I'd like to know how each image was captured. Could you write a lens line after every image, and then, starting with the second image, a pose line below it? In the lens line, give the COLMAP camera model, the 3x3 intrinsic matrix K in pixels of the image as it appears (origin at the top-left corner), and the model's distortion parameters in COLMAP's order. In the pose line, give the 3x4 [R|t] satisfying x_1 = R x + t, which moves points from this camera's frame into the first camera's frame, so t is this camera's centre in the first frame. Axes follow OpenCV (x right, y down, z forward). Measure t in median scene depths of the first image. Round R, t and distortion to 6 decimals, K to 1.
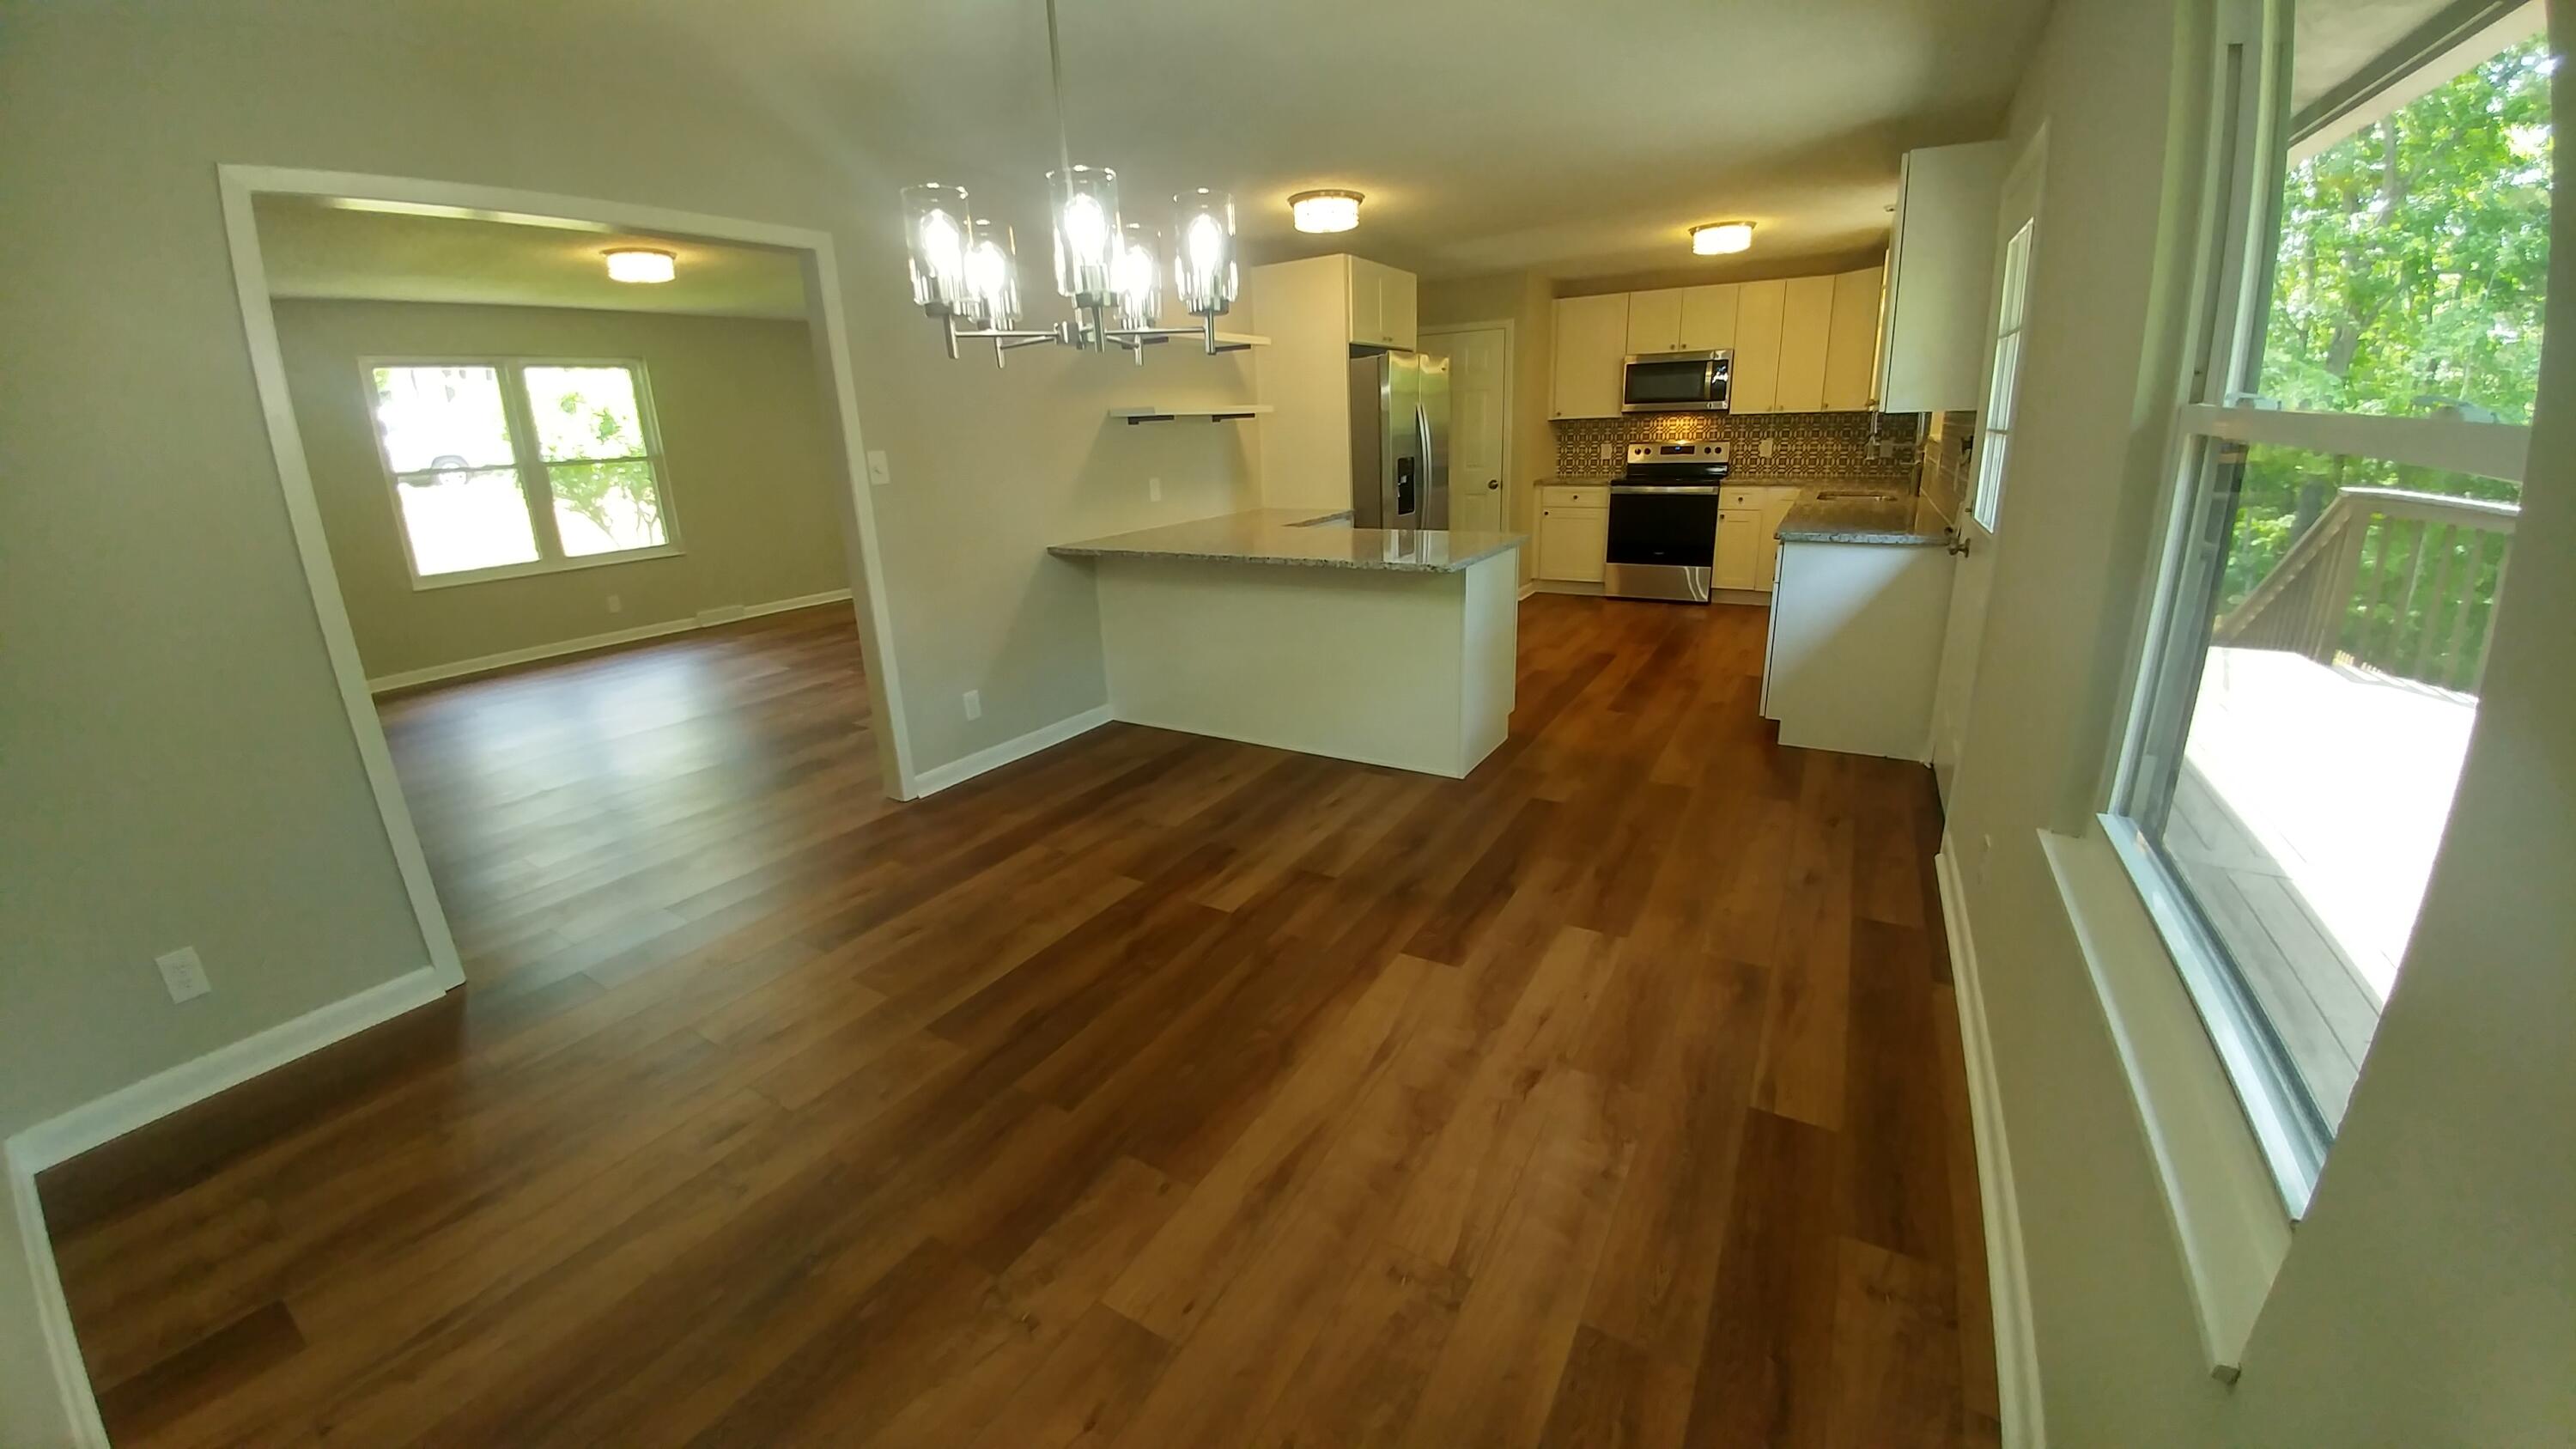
lens RADIAL K [[927.9, 0, 1281.2], [0, 927.9, 709.5], [0, 0, 1]] dist [-0.038282, -0.005583]
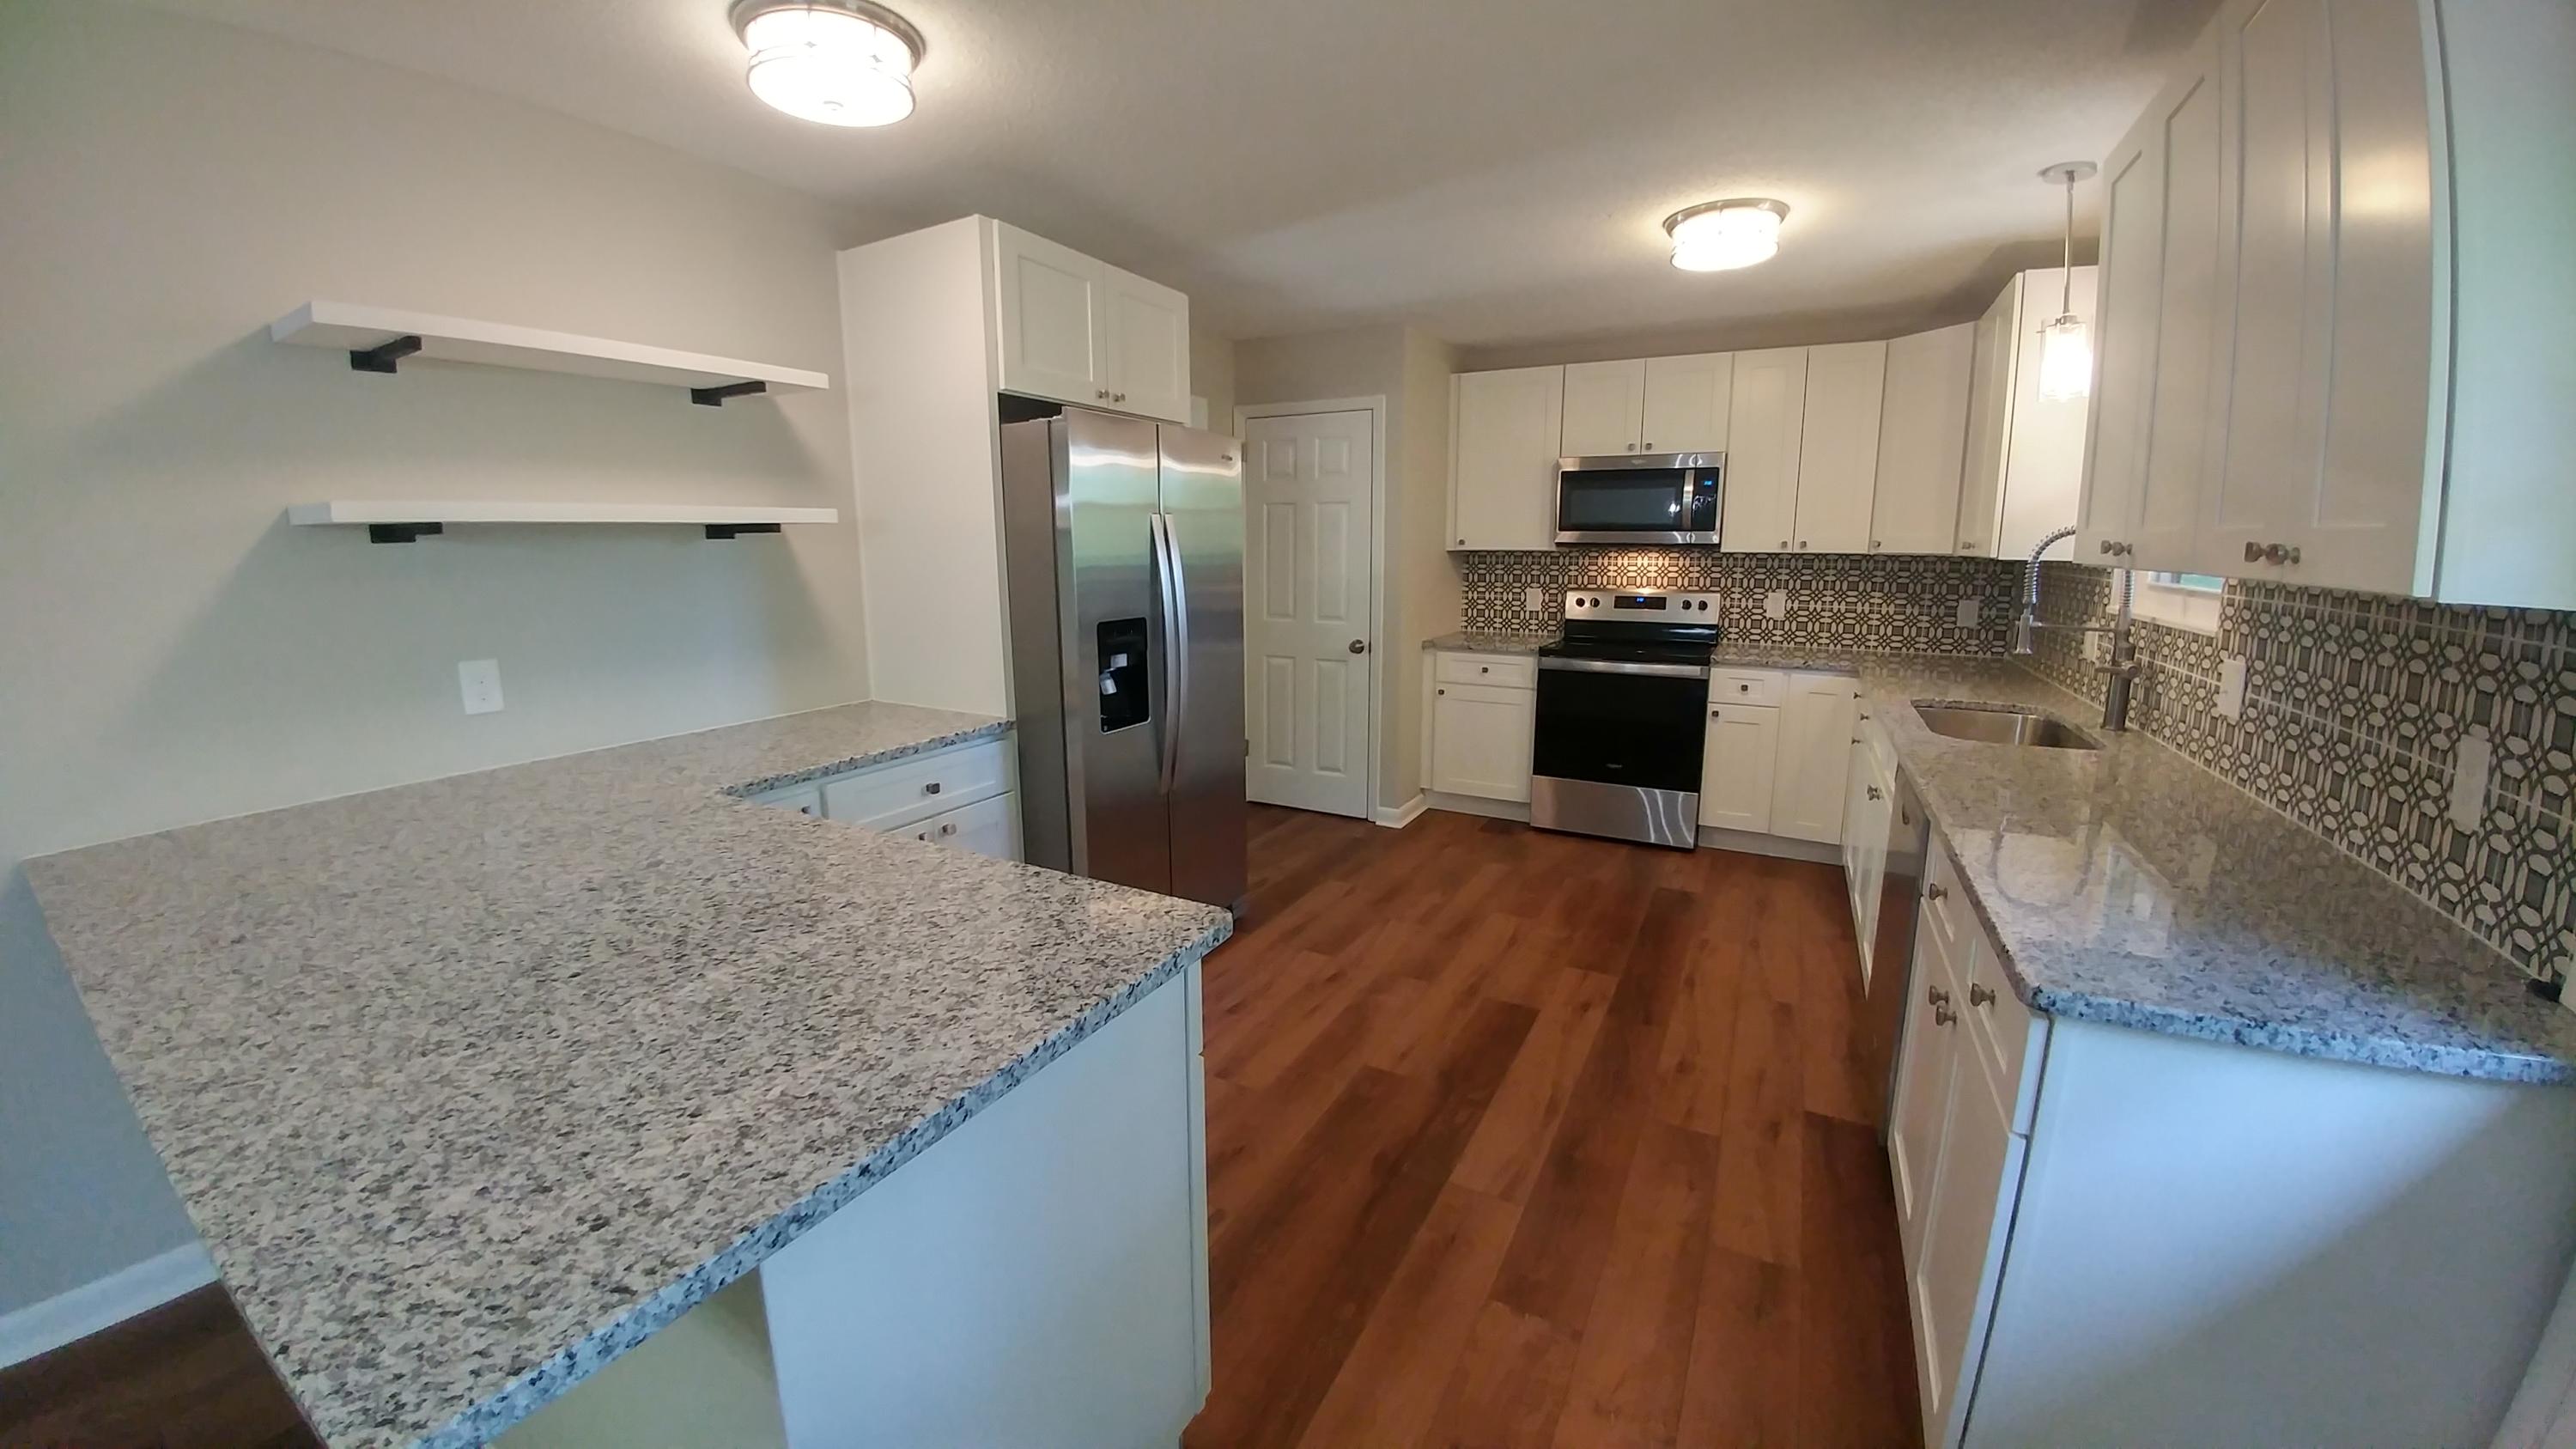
lens RADIAL K [[927.9, 0, 1276.2], [0, 927.9, 702.5], [0, 0, 1]] dist [-0.038282, -0.005583]
pose [[0.998649, 0.030921, 0.041774, 0.304144], [-0.025446, 0.991734, -0.125765, -0.252749], [-0.045317, 0.124532, 0.991180, 0.761946]]
